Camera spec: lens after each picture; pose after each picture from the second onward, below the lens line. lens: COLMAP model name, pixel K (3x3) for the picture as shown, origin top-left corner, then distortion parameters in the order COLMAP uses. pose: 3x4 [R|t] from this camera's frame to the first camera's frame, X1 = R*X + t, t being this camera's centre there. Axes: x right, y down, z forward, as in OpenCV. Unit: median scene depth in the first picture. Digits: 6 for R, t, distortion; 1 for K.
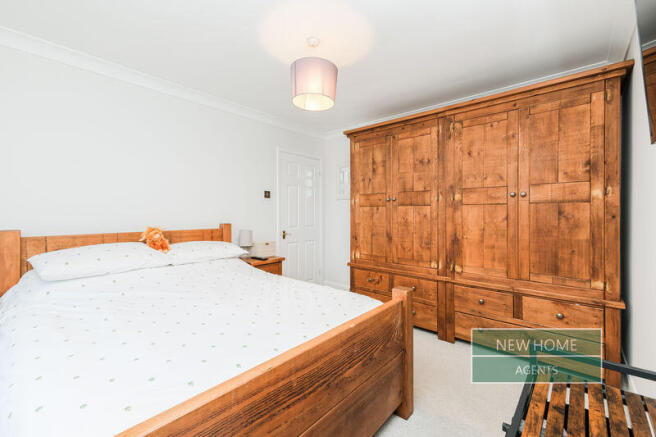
lens RADIAL K [[287.9, 0, 326.1], [0, 287.9, 213.1], [0, 0, 1]] dist [0.025218, -0.001210]
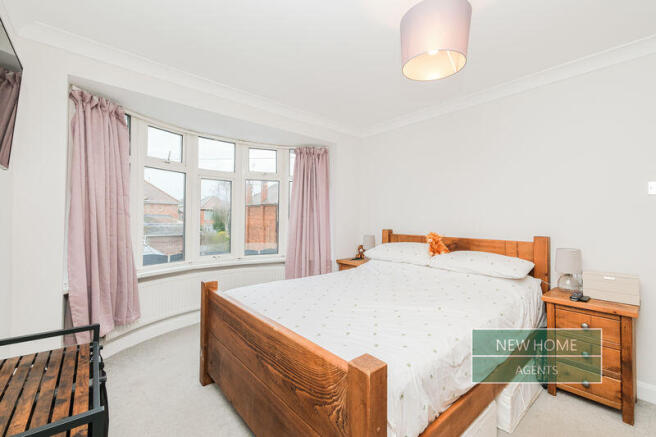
lens RADIAL K [[287.9, 0, 328.4], [0, 287.9, 221.1], [0, 0, 1]] dist [0.025218, -0.001210]
pose [[-0.158529, 0.006858, -0.987330, 1.056345], [-0.013535, 0.999867, 0.009119, -0.004475], [0.987261, 0.014810, -0.158415, 1.324169]]
